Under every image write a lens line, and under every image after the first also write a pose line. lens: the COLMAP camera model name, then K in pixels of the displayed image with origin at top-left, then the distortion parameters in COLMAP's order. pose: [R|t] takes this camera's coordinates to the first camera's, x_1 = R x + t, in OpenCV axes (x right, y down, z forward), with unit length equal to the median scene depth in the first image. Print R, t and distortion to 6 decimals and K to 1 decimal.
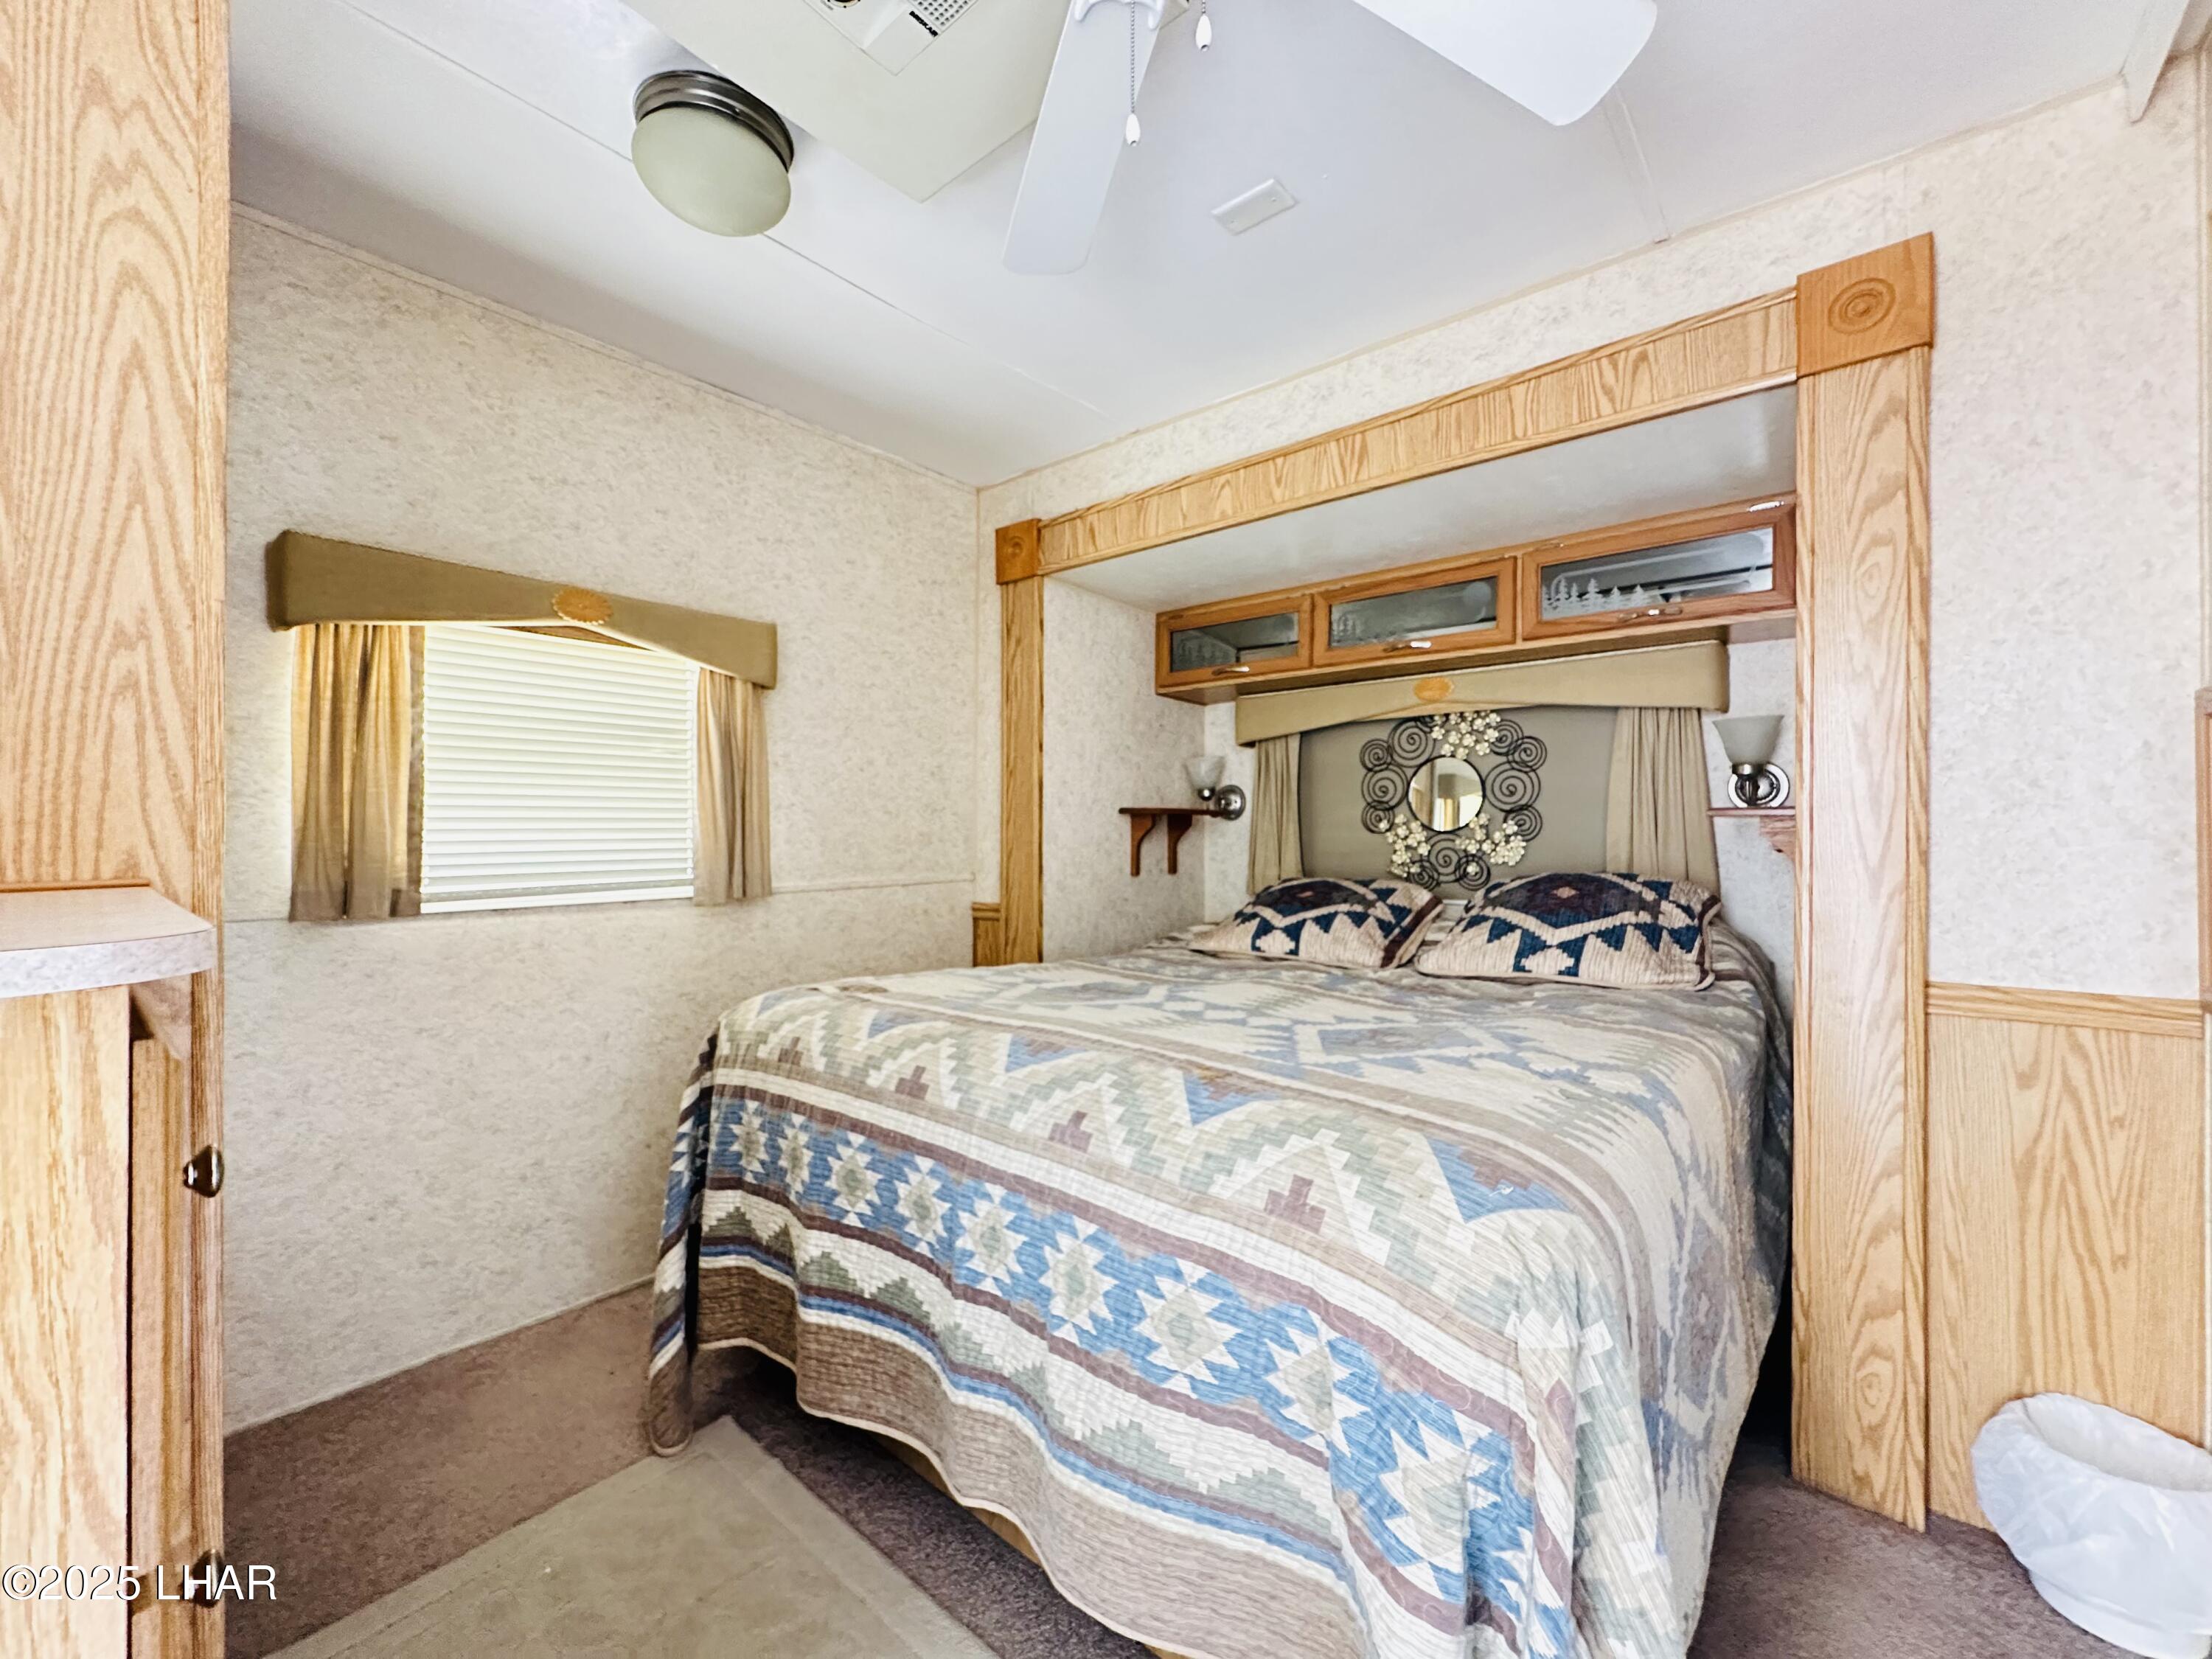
lens RADIAL K [[929.2, 0, 1120.9], [0, 929.2, 834.7], [0, 0, 1]] dist [-0.006865, -0.000586]
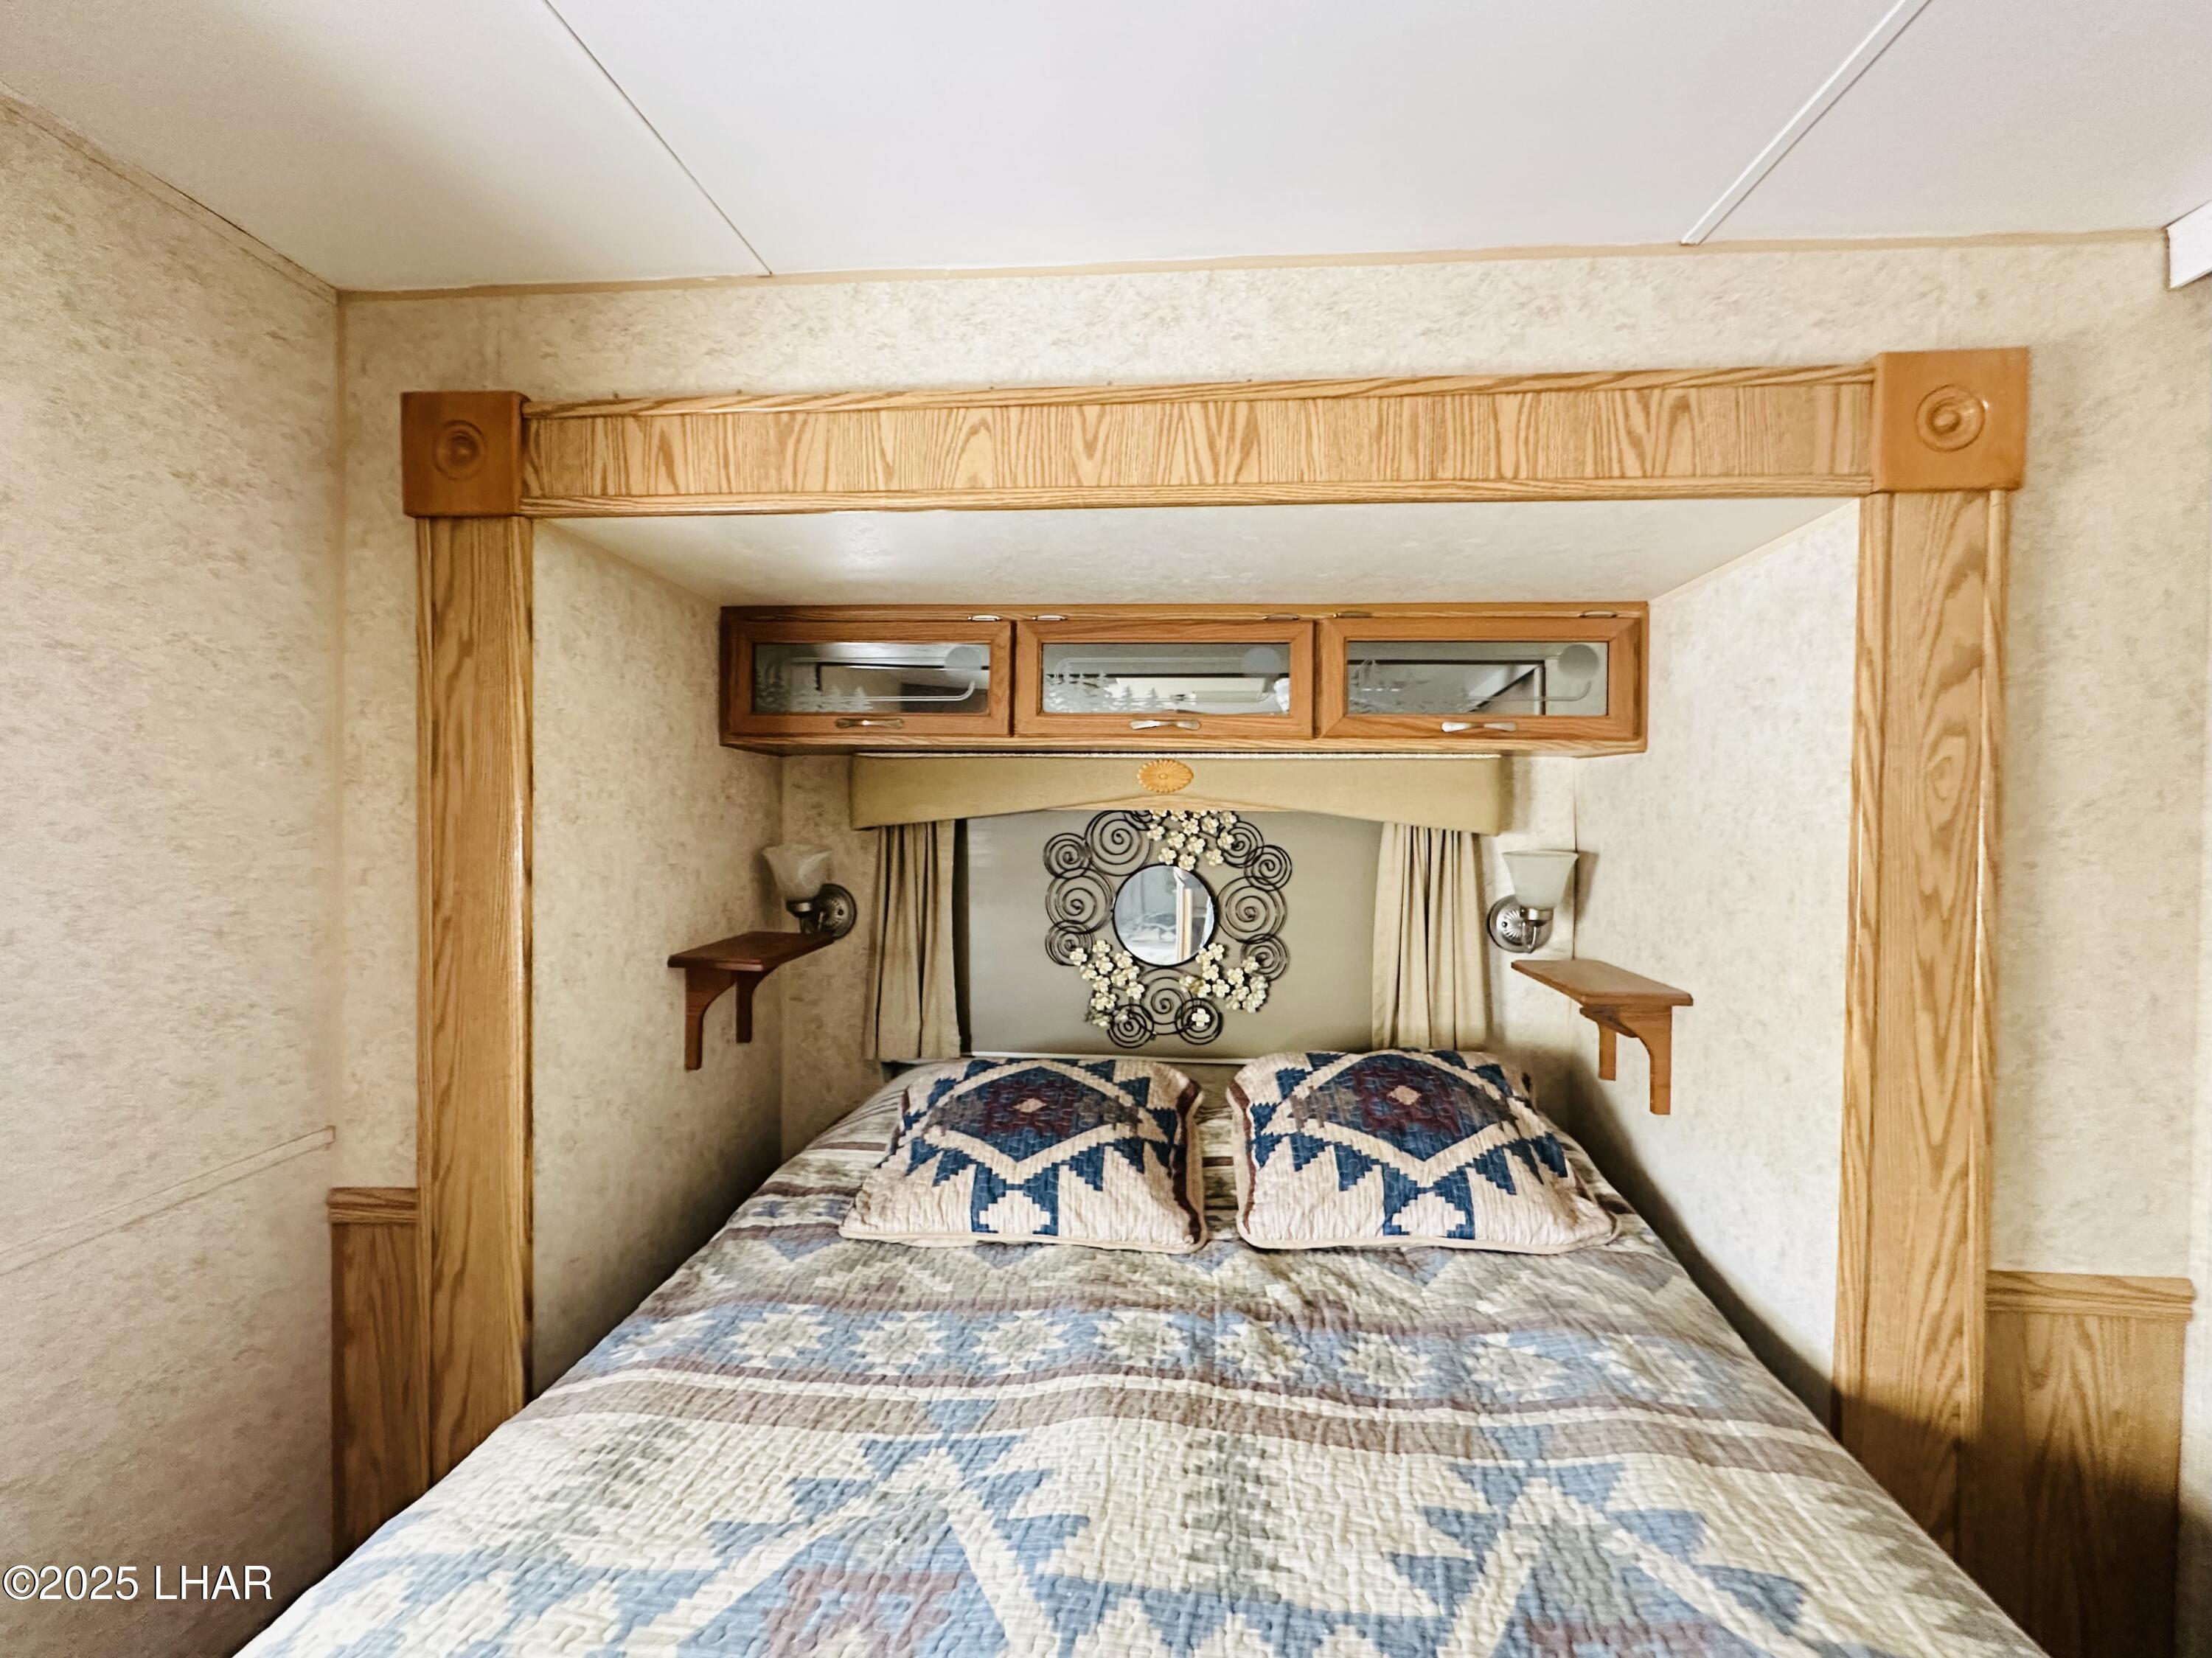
lens RADIAL K [[929.2, 0, 1088.5], [0, 929.2, 815.7], [0, 0, 1]] dist [-0.006865, -0.000586]
pose [[0.815225, -0.002054, 0.579141, -0.131856], [-0.015551, 0.999556, 0.025435, -0.147388], [-0.578936, -0.029741, 0.814830, 0.457806]]
